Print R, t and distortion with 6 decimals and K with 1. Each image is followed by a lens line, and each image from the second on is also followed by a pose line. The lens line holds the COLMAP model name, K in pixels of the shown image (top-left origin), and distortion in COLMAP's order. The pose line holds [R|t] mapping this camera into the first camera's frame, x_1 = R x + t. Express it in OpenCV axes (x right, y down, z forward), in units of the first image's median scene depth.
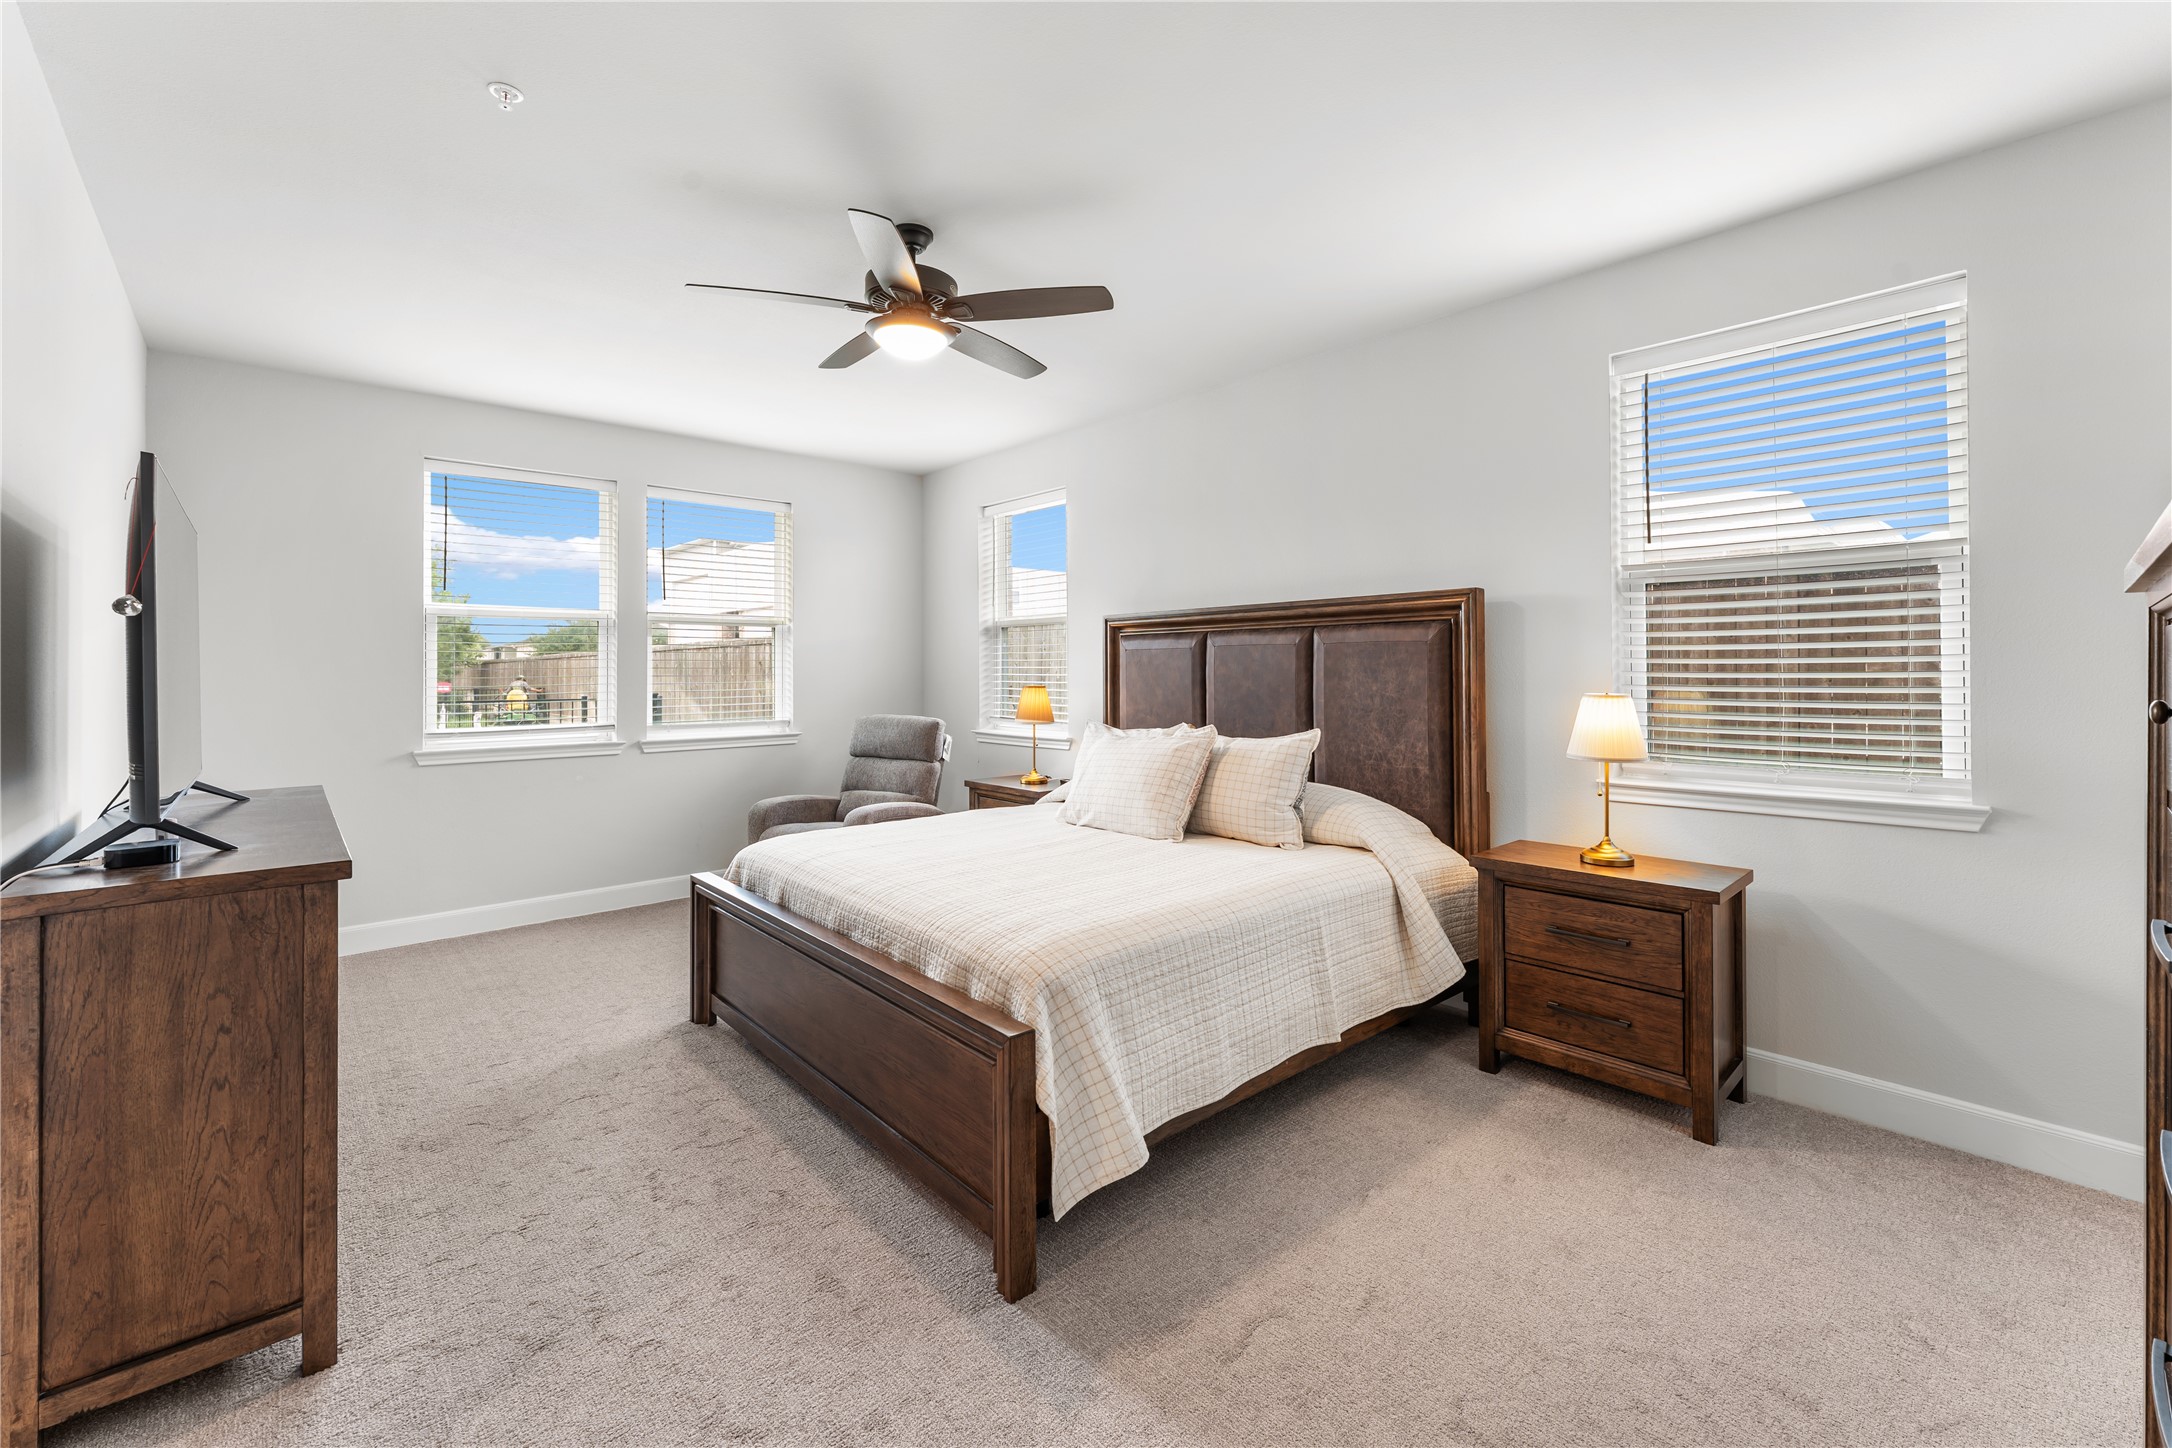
lens RADIAL K [[877.4, 0, 1092.3], [0, 877.4, 663.5], [0, 0, 1]] dist [0.000722, 0.000123]
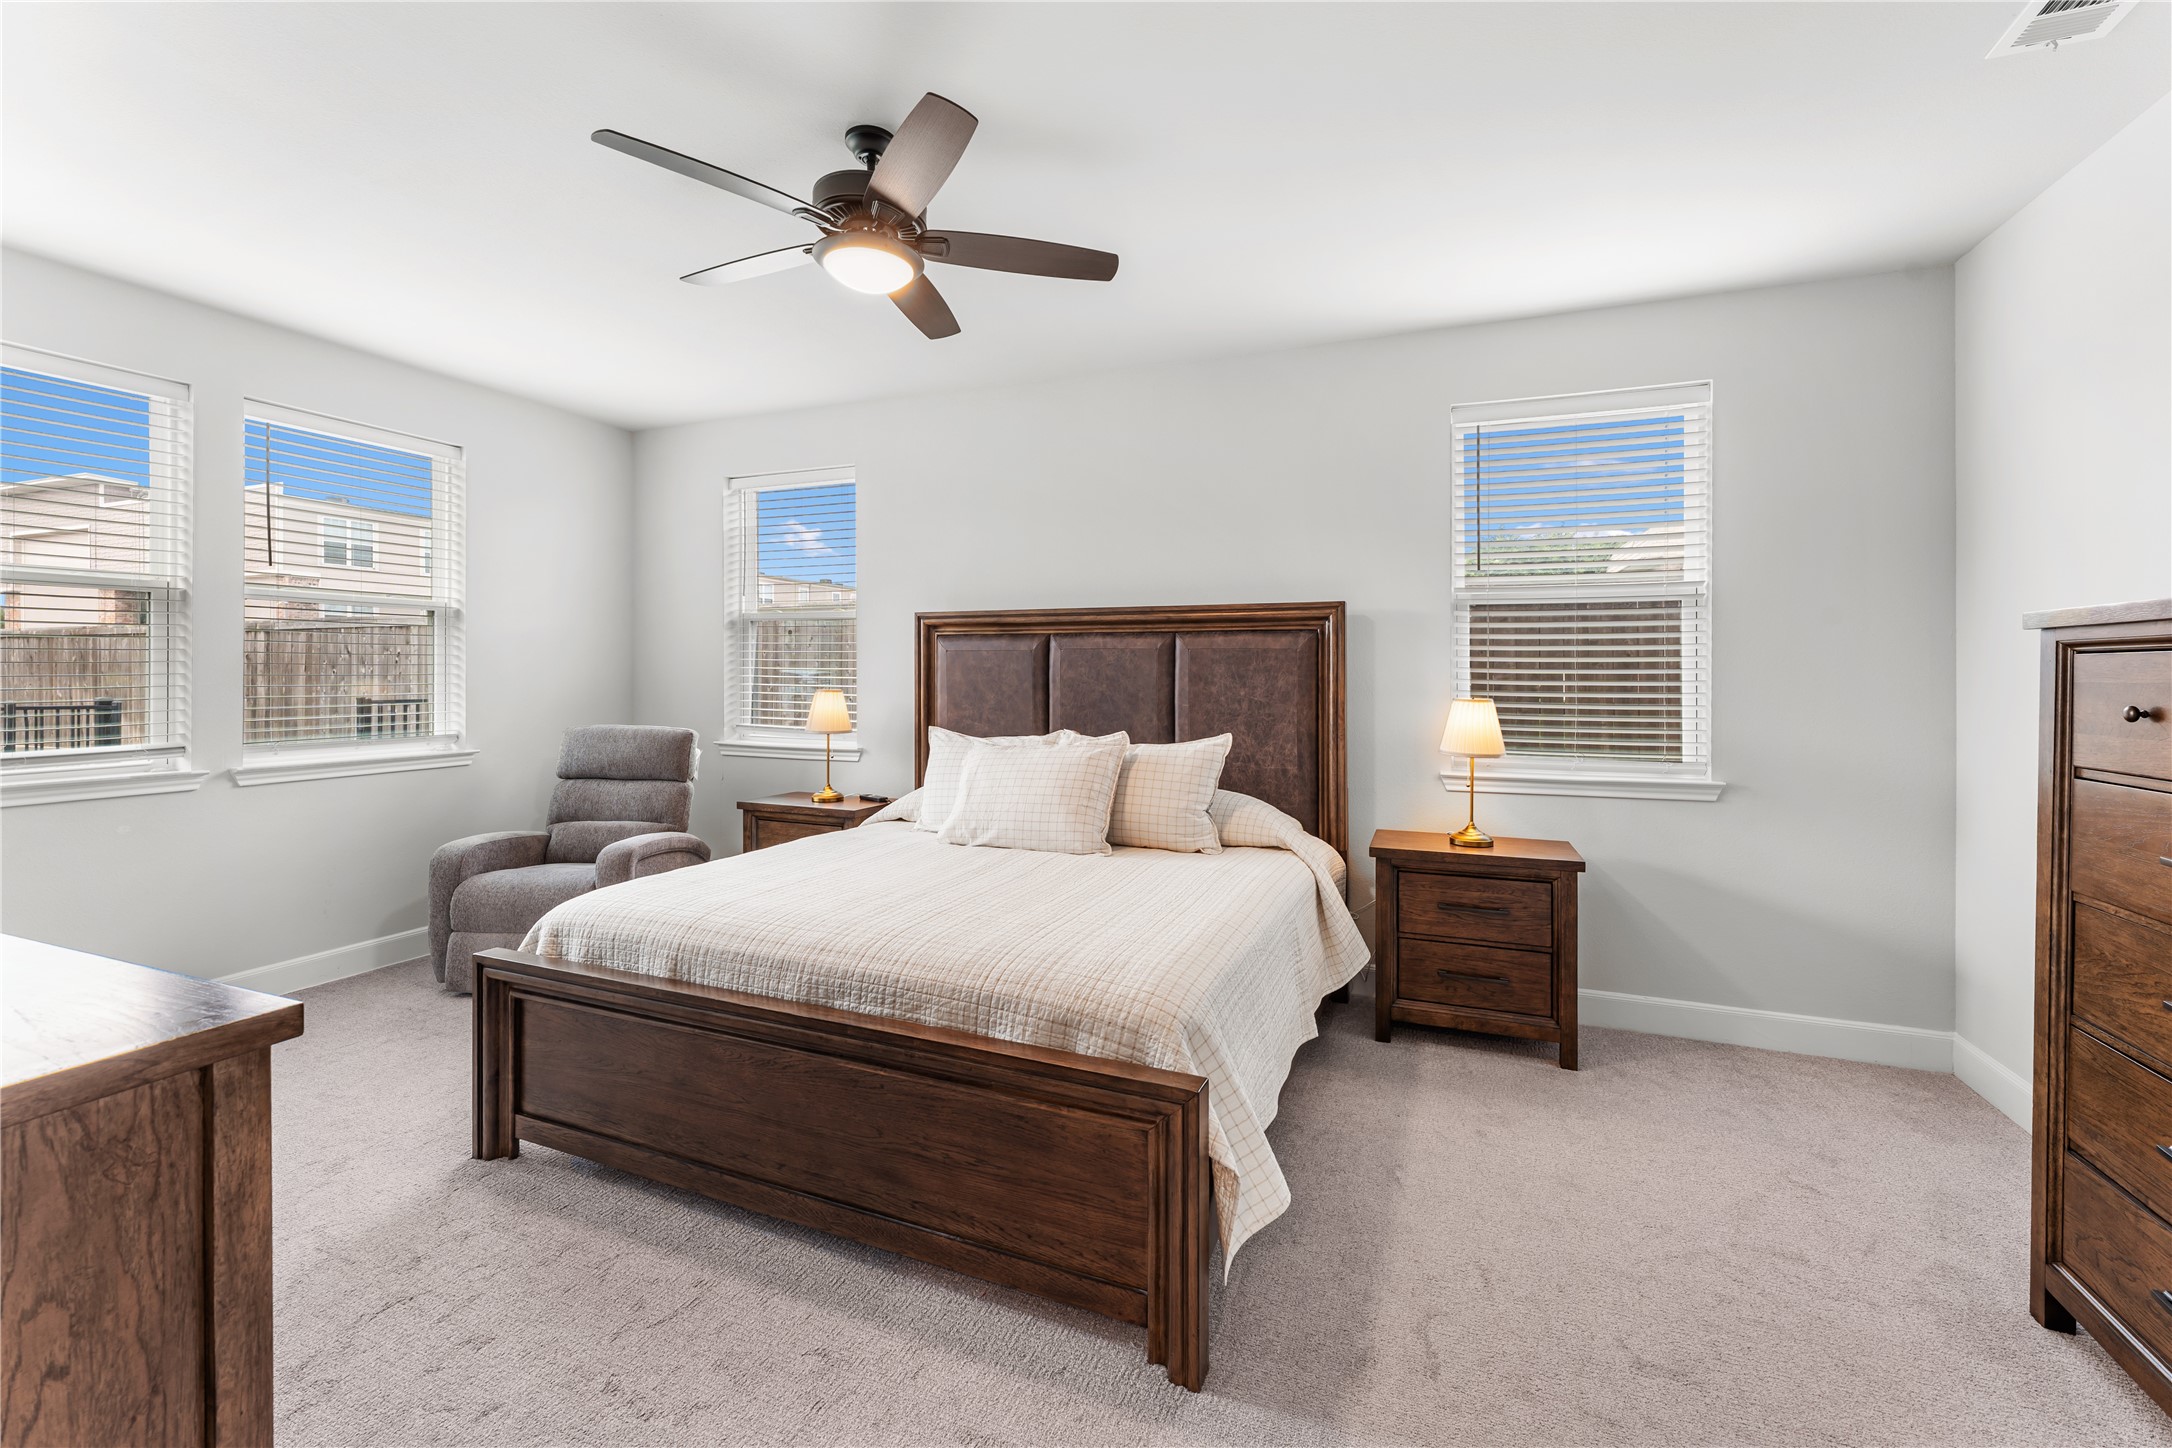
lens RADIAL K [[889.0, 0, 1081.8], [0, 889.0, 672.6], [0, 0, 1]] dist [0.000183, -0.000258]
pose [[0.904067, 0.009328, 0.427288, -0.355368], [-0.012983, 0.999900, 0.005641, 0.000350], [-0.427193, -0.010647, 0.904098, 0.149996]]
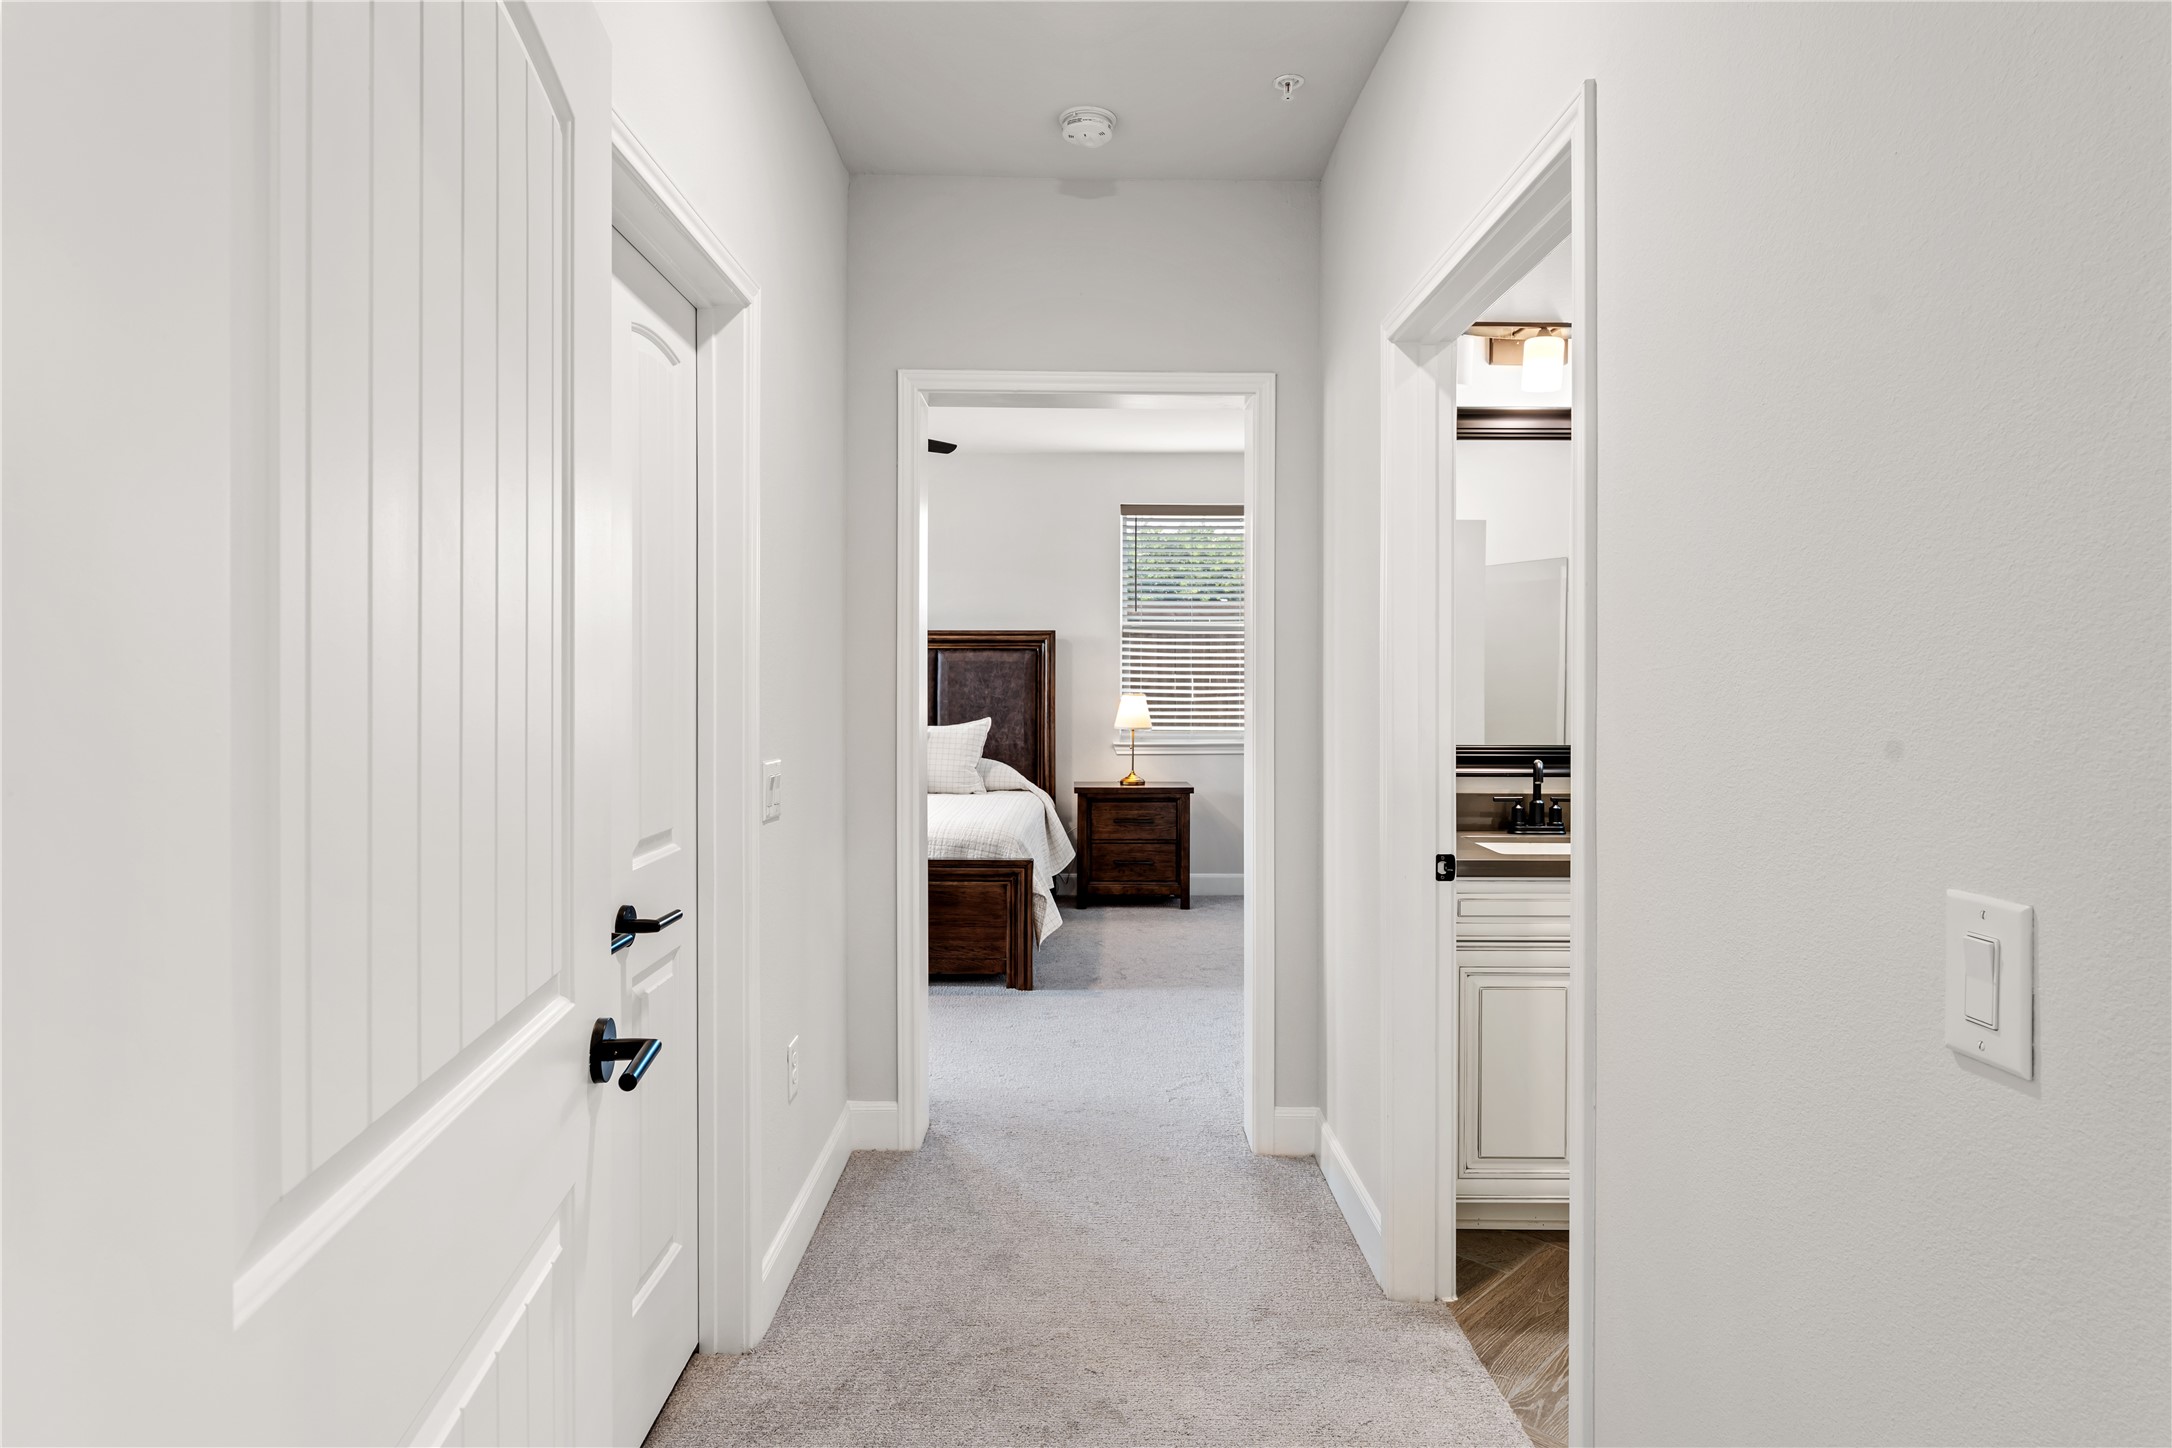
lens RADIAL K [[1181.2, 0, 1084.6], [0, 1181.2, 669.6], [0, 0, 1]] dist [0.139895, -0.000002]
pose [[0.675265, 0.012111, 0.737476, -1.244719], [-0.013451, 0.999901, -0.004105, -0.005033], [-0.737453, -0.007148, 0.675361, -0.577110]]
